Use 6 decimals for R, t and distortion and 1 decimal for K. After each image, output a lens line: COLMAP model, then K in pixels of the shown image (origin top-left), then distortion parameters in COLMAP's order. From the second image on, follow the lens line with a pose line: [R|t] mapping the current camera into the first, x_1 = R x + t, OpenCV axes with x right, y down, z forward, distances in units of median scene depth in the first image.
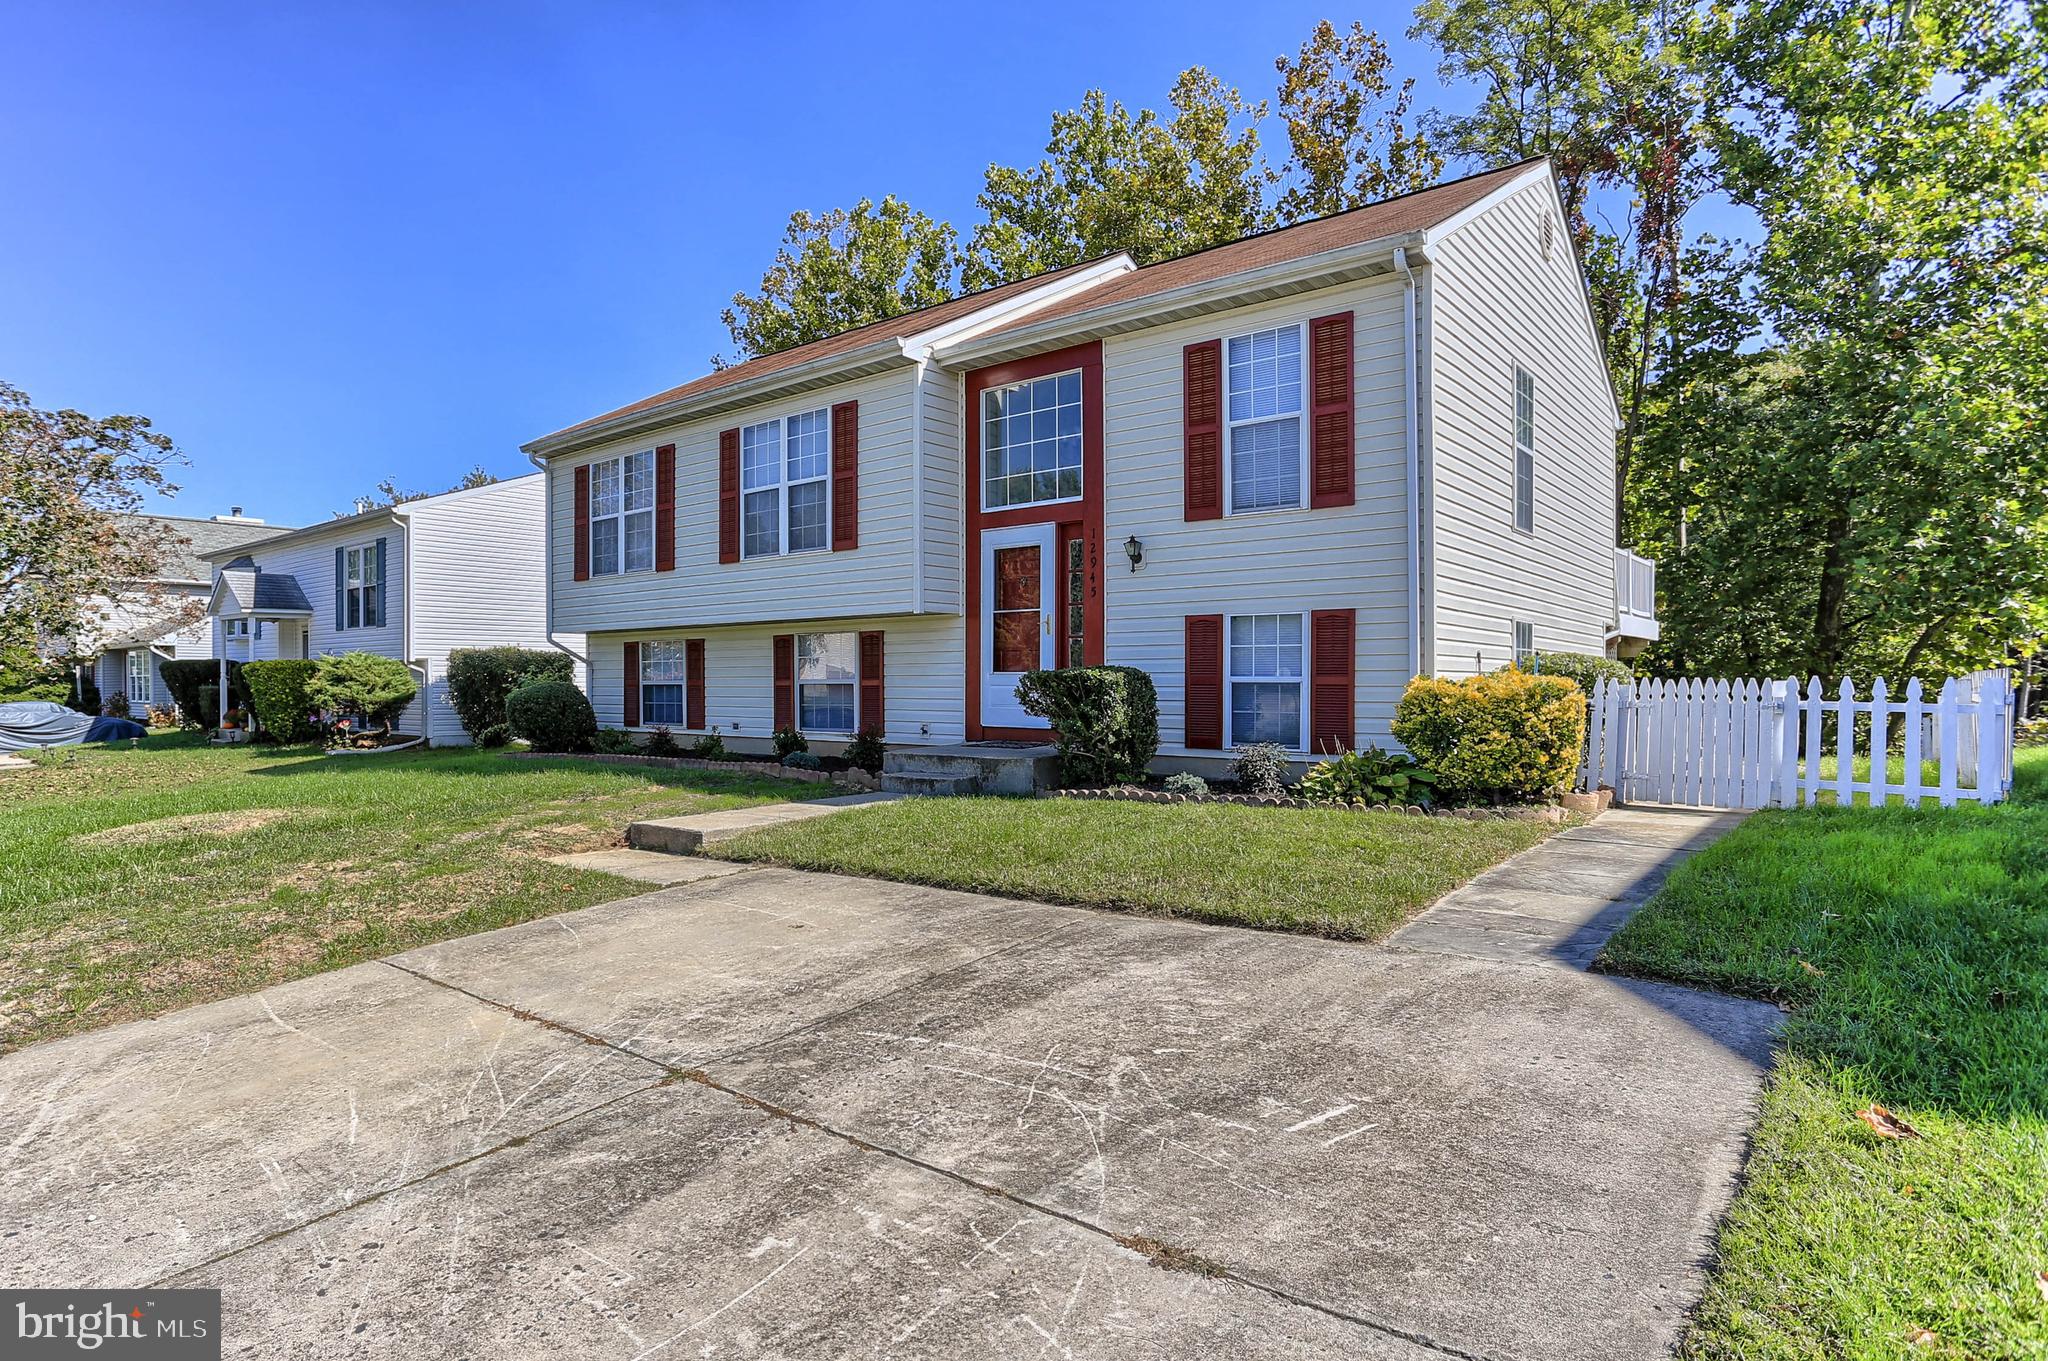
lens RADIAL K [[1091.1, 0, 1024.0], [0, 1091.1, 680.5], [0, 0, 1]] dist [0.000165, -0.000057]
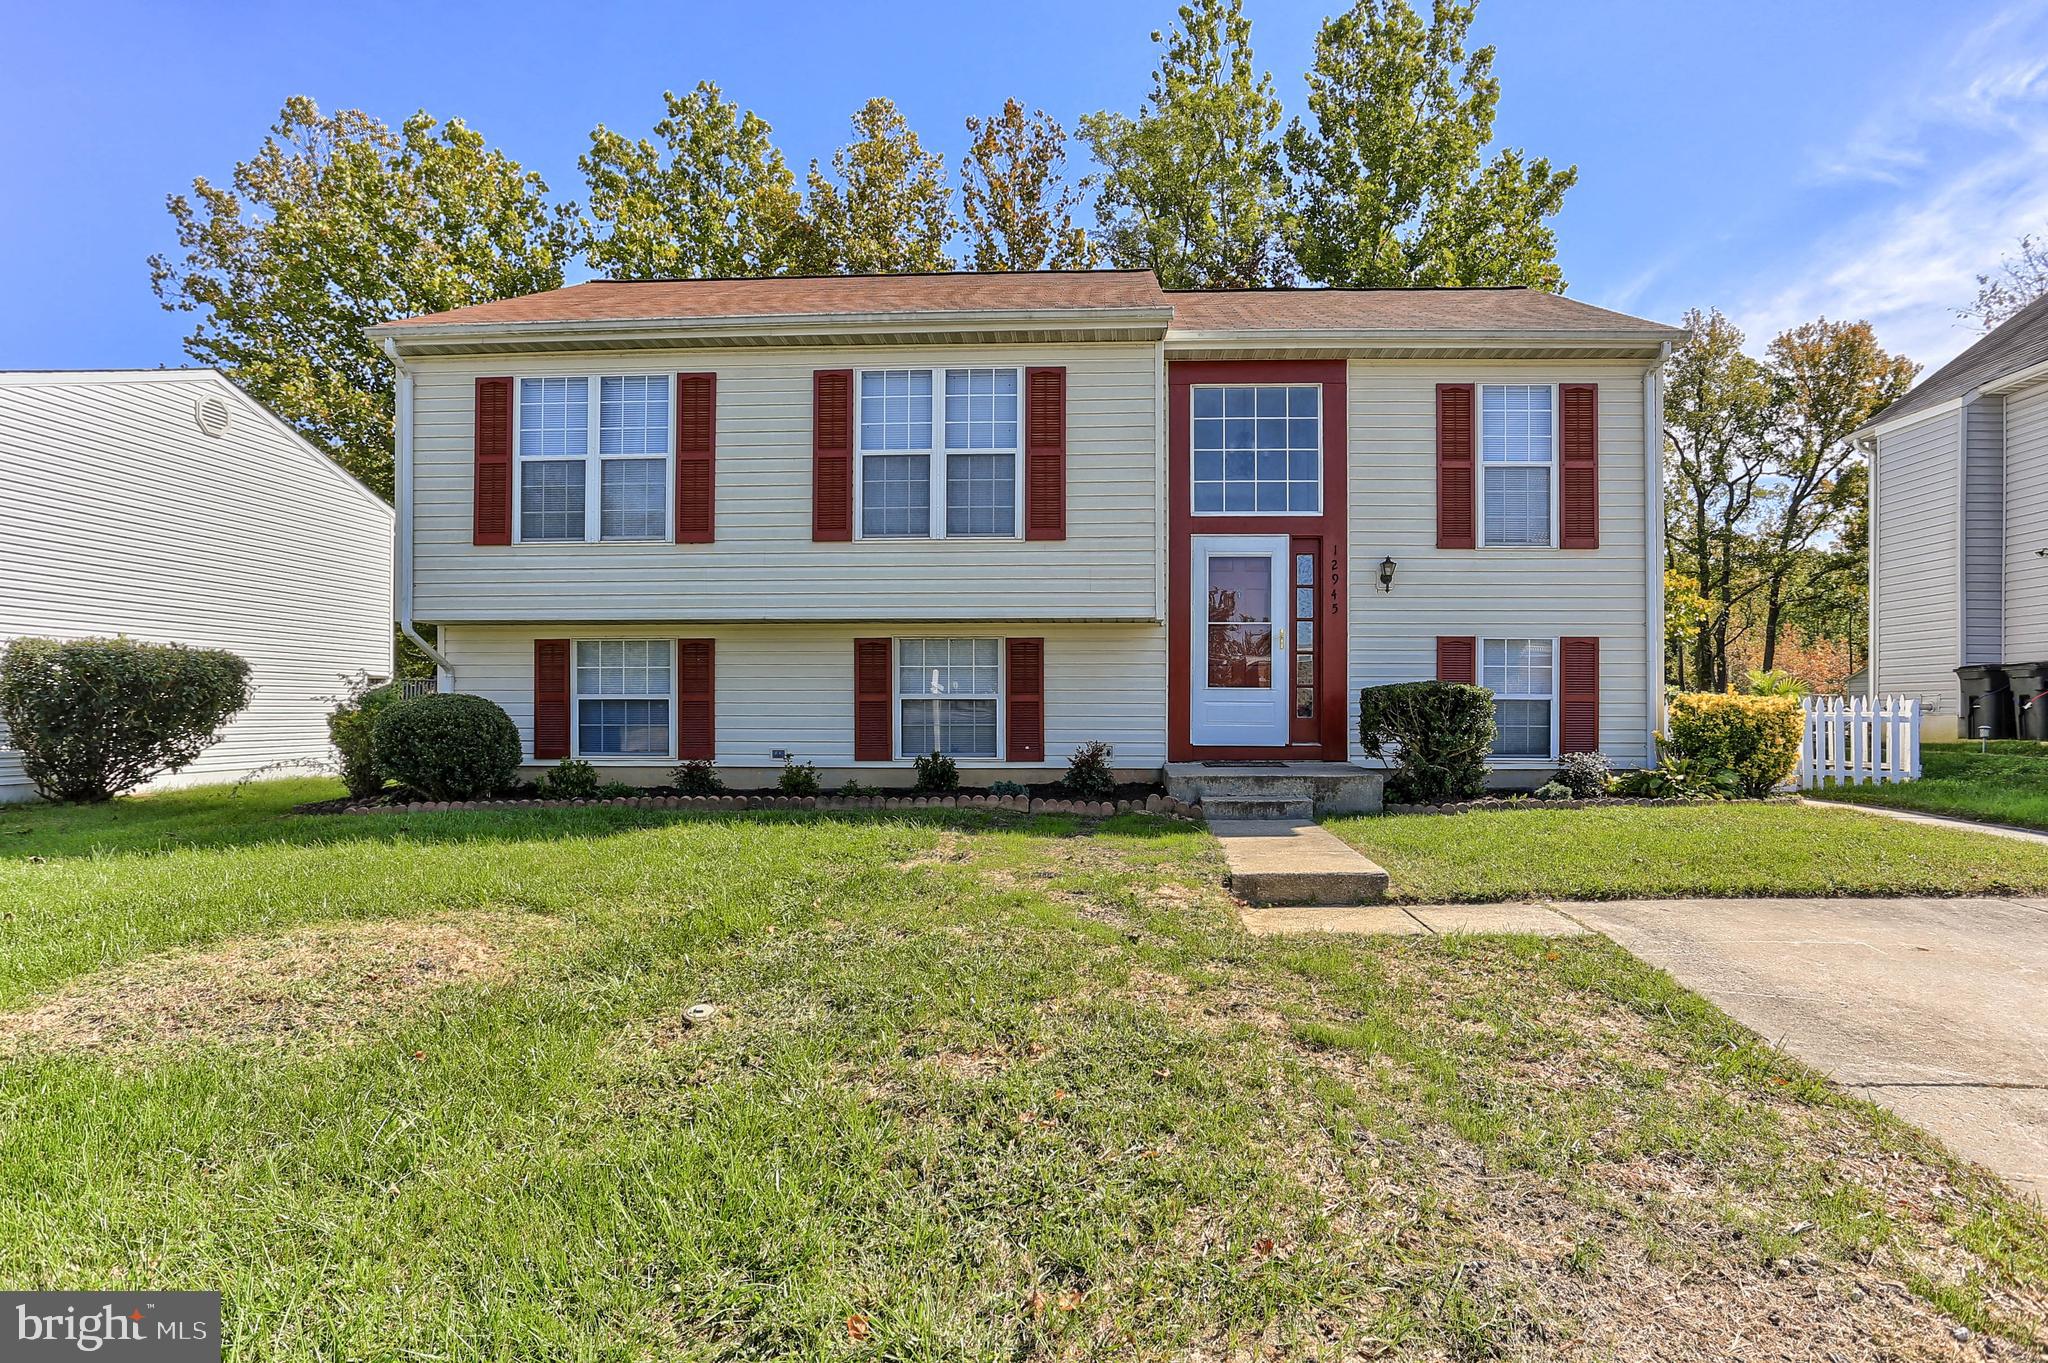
lens RADIAL K [[985.7, 0, 1027.1], [0, 985.7, 705.1], [0, 0, 1]] dist [-0.013011, 0.000053]
pose [[0.803555, 0.002961, 0.595223, -0.651209], [-0.004022, 0.999992, 0.000455, 0.007897], [-0.595217, -0.002759, 0.803560, 0.407972]]
